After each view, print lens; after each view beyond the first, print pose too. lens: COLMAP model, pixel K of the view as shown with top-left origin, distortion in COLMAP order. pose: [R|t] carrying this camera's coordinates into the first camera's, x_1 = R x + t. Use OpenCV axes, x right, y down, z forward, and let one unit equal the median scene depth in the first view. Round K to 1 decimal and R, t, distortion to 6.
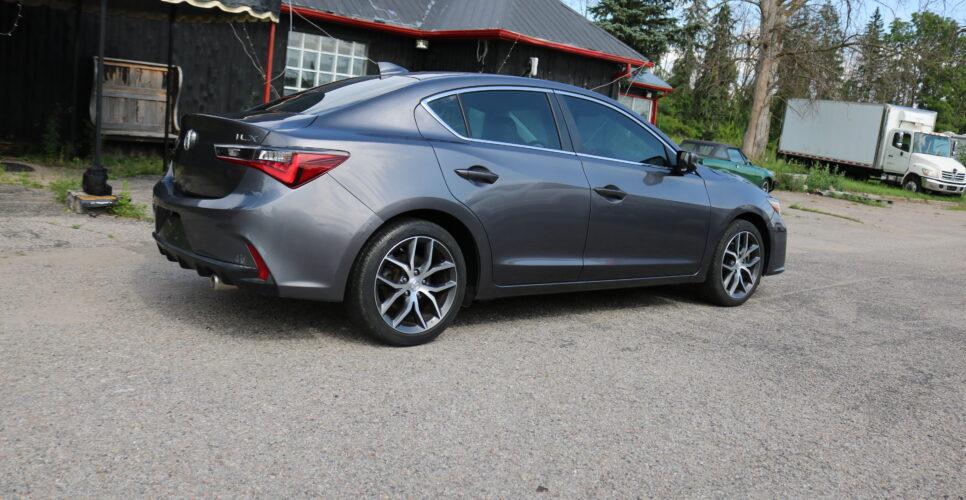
lens RADIAL K [[818.6, 0, 477.0], [0, 818.6, 253.0], [0, 0, 1]] dist [-0.117288, 0.073413]
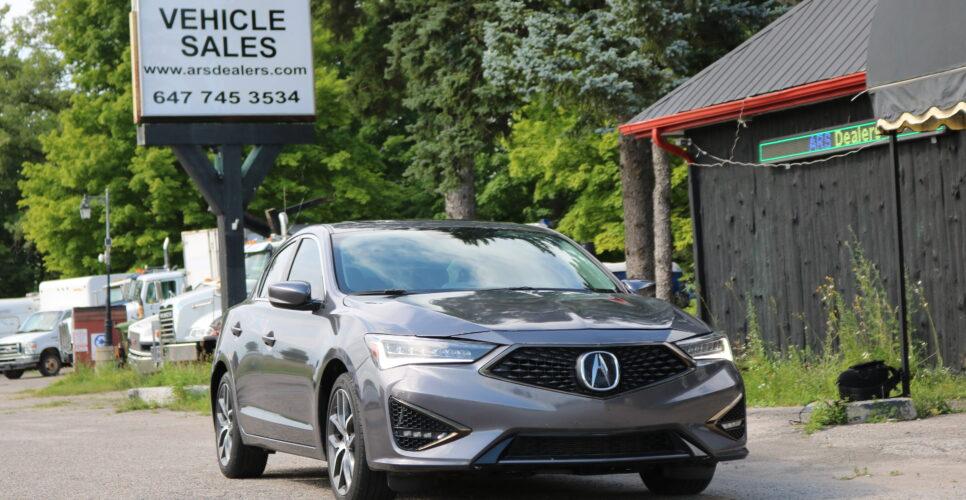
lens RADIAL K [[2128.9, 0, 479.5], [0, 2128.9, 250.6], [0, 0, 1]] dist [0.026112, 0.000000]
pose [[-0.344057, -0.110242, -0.932455, 0.889490], [-0.132791, 0.988815, -0.067908, -0.016677], [0.929511, 0.100458, -0.354847, 0.798339]]
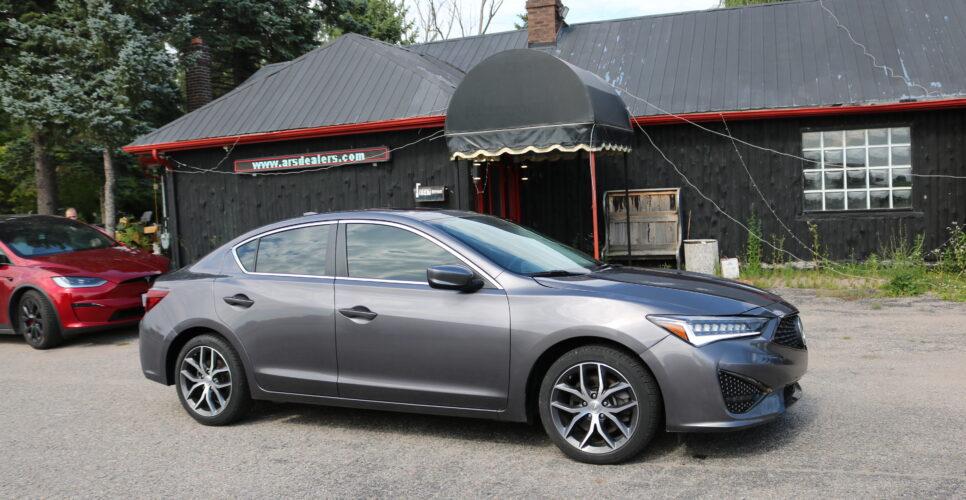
lens RADIAL K [[818.6, 0, 478.6], [0, 818.6, 253.5], [0, 0, 1]] dist [-0.117288, 0.073413]
pose [[0.433086, -0.063773, -0.899094, 0.453606], [-0.053337, 0.993933, -0.096192, -0.022995], [0.899773, 0.089614, 0.427057, 0.272550]]
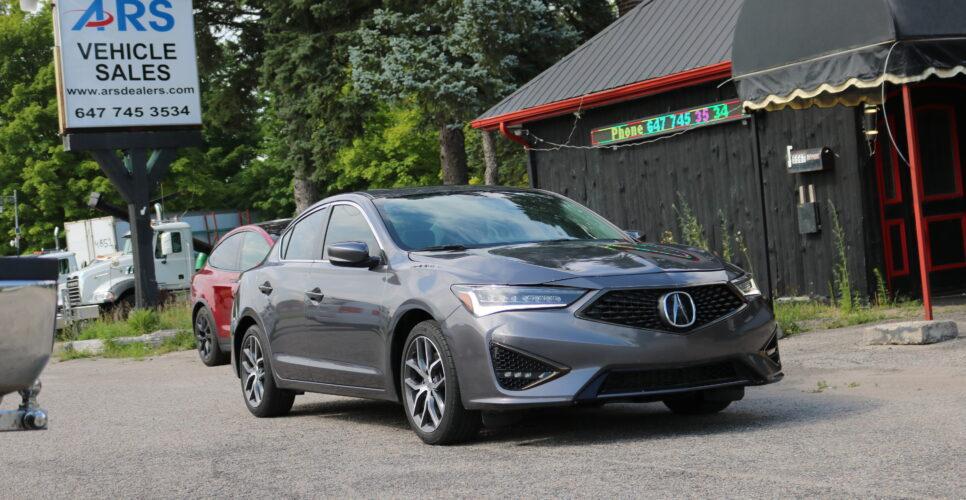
lens RADIAL K [[1482.4, 0, 486.2], [0, 1482.4, 255.0], [0, 0, 1]] dist [-0.043834, 0.000000]
pose [[-0.191737, -0.083587, -0.977880, 0.753025], [-0.086194, 0.993951, -0.068061, -0.006662], [0.977654, 0.071237, -0.197782, 0.616116]]
